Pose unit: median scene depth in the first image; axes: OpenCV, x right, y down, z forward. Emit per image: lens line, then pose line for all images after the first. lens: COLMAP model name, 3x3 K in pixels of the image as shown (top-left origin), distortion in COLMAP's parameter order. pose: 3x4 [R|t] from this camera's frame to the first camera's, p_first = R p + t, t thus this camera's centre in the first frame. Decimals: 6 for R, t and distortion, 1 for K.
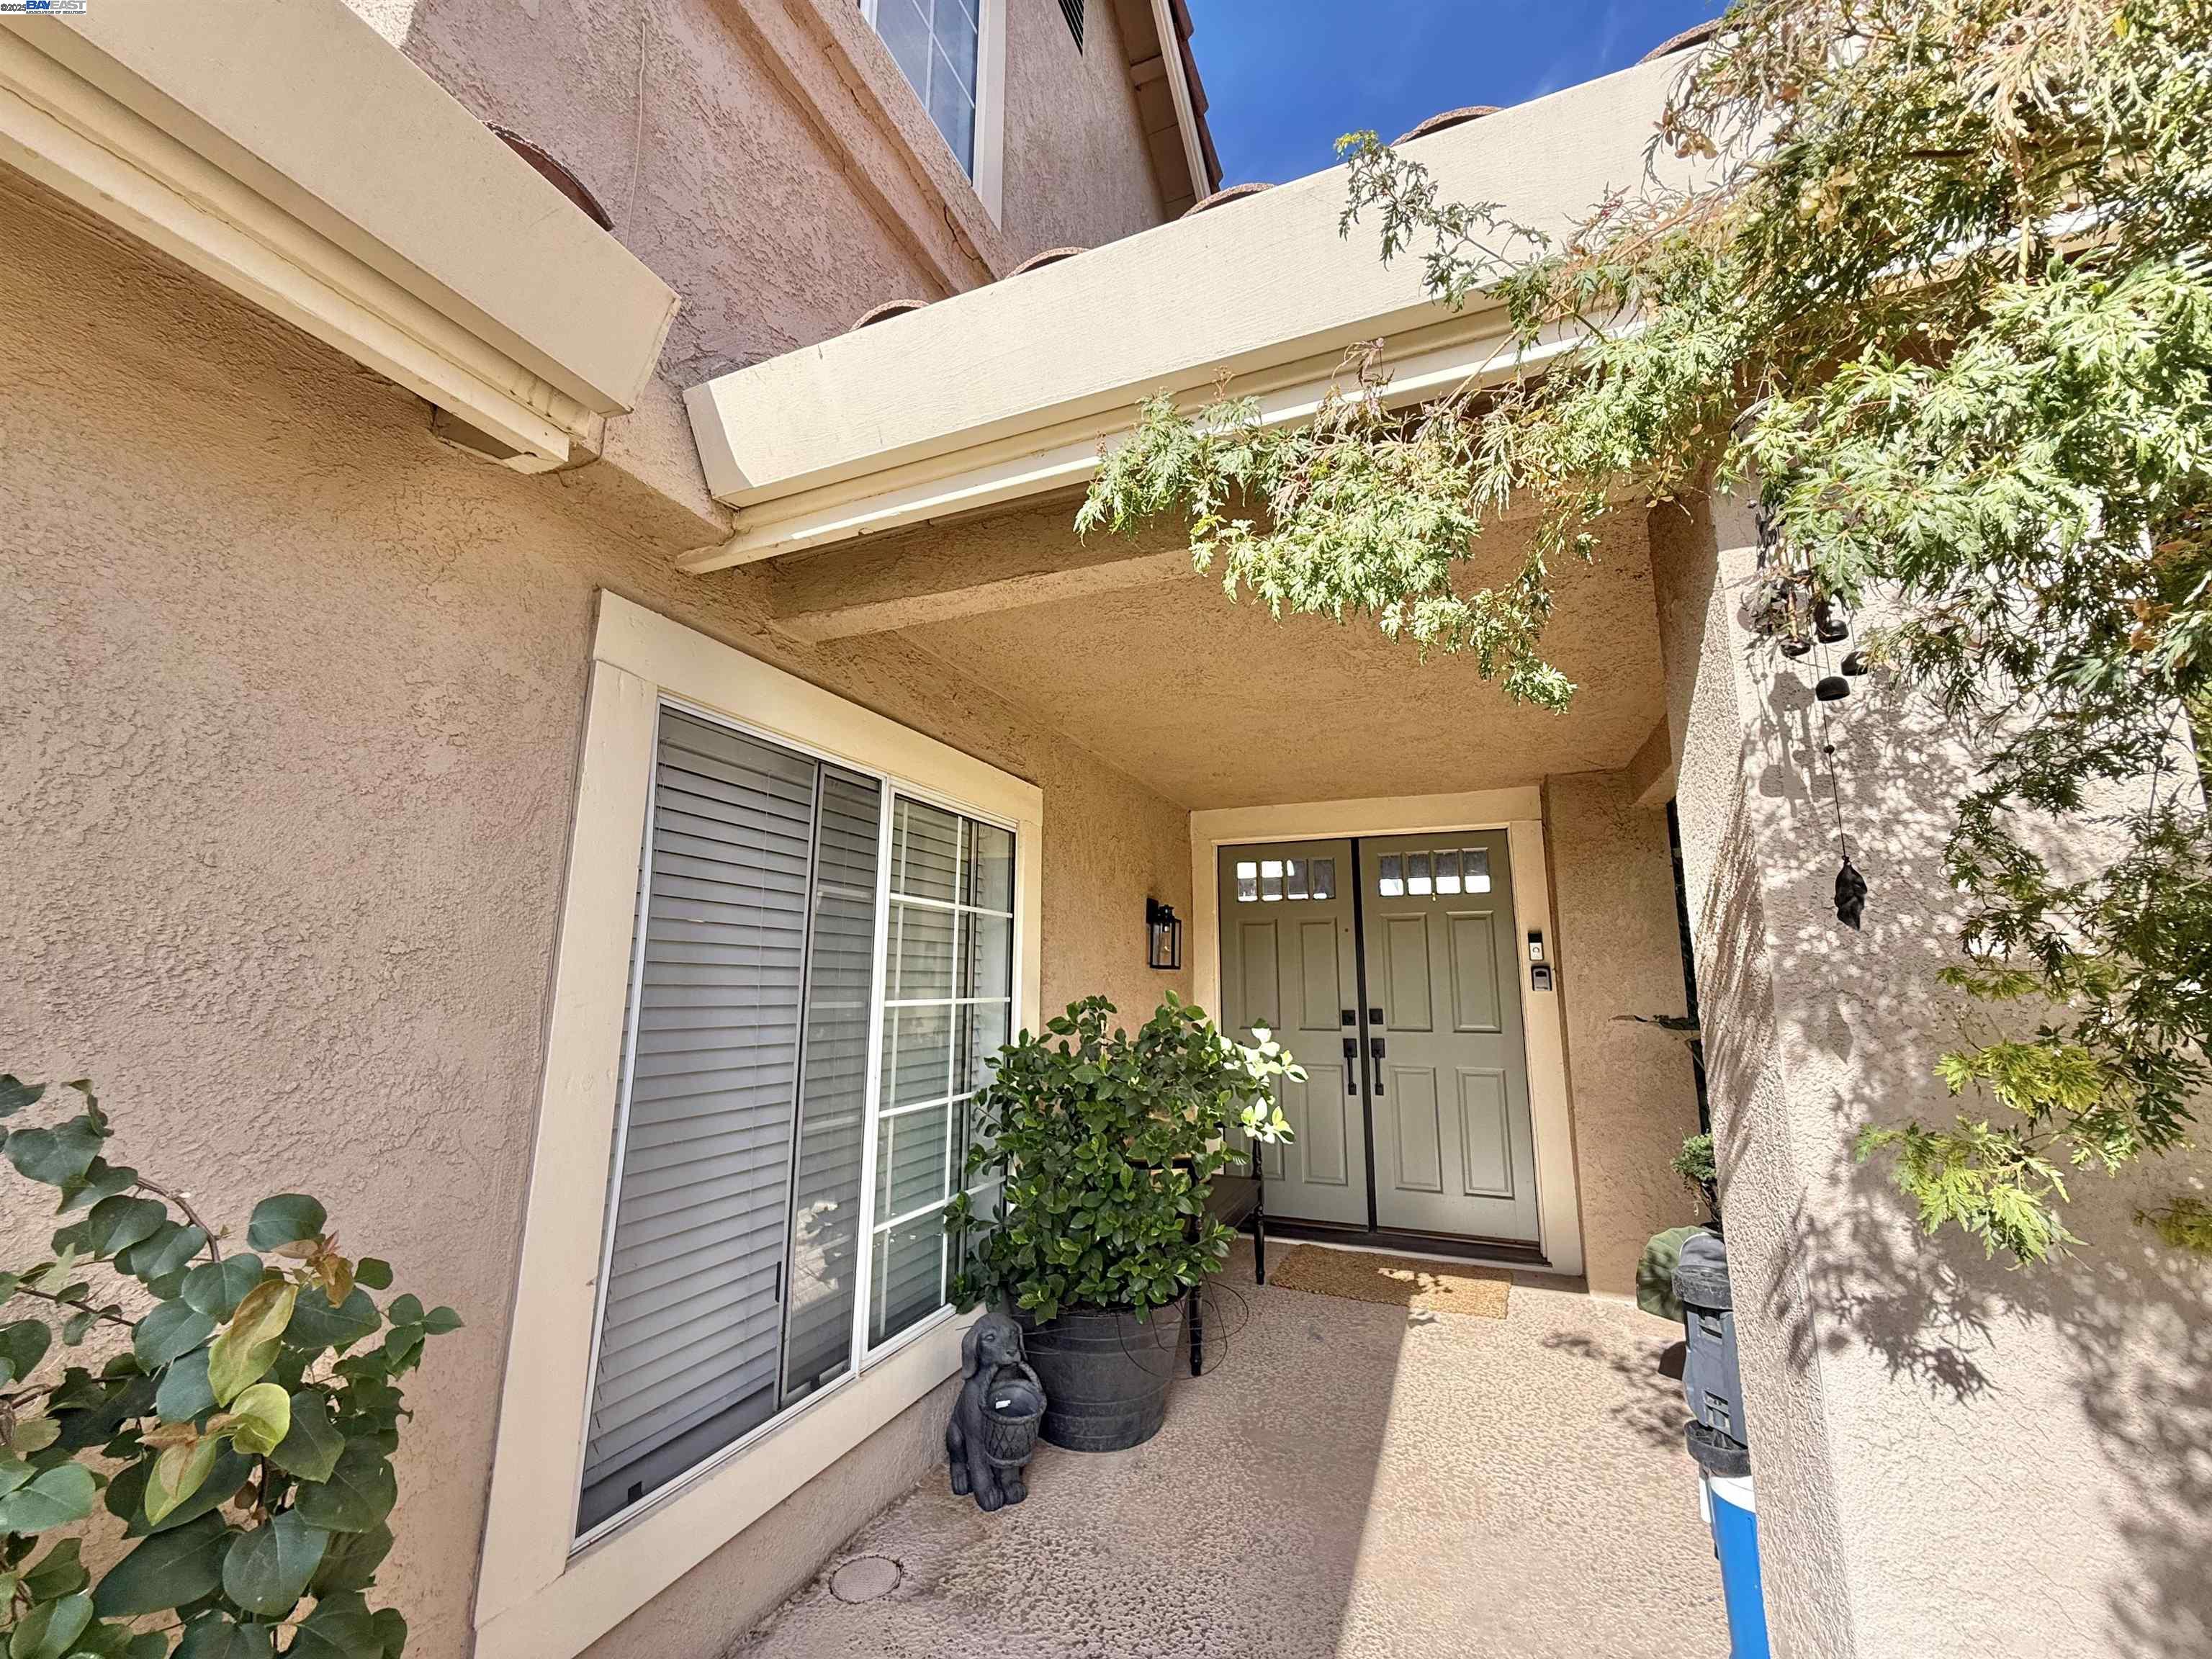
lens RADIAL K [[883.0, 0, 1108.3], [0, 883.0, 826.7], [0, 0, 1]] dist [-0.001089, 0.000640]
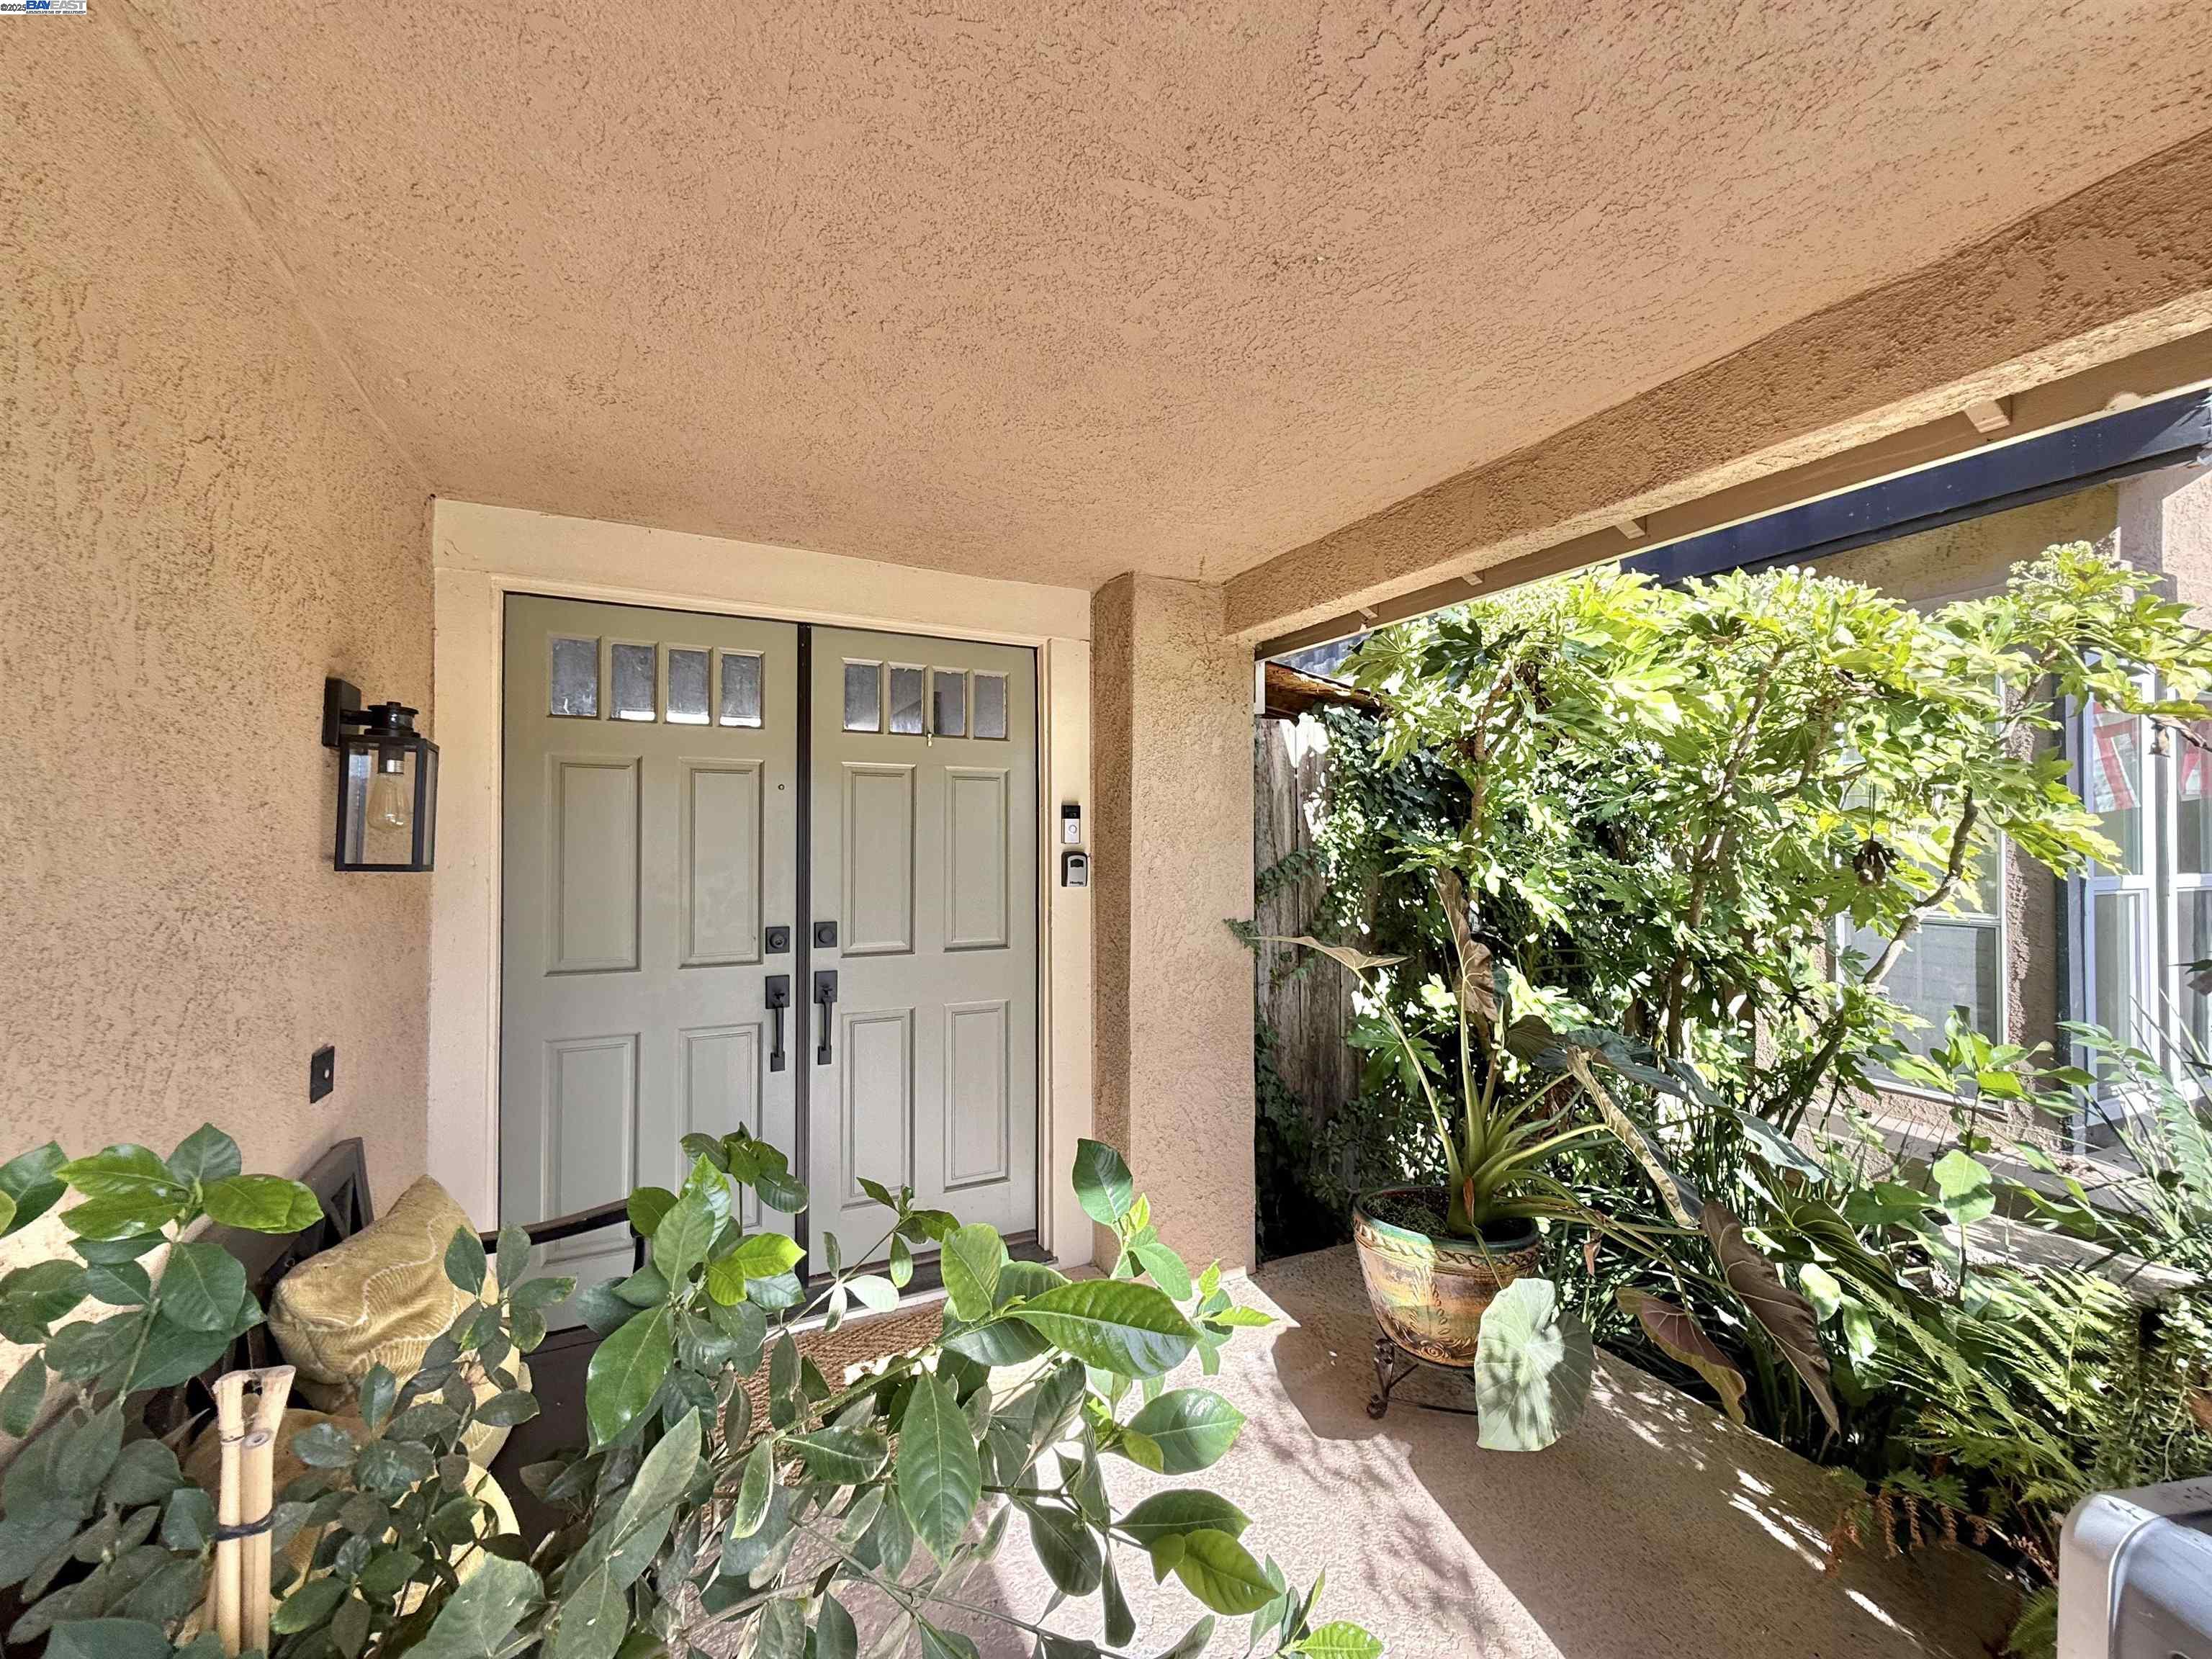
lens RADIAL K [[883.0, 0, 1116.4], [0, 883.0, 841.7], [0, 0, 1]] dist [-0.001089, 0.000640]
pose [[0.673361, -0.001853, 0.739312, -0.003058], [-0.129672, 0.984199, 0.120571, 0.057154], [-0.727853, -0.177056, 0.662481, 0.482690]]
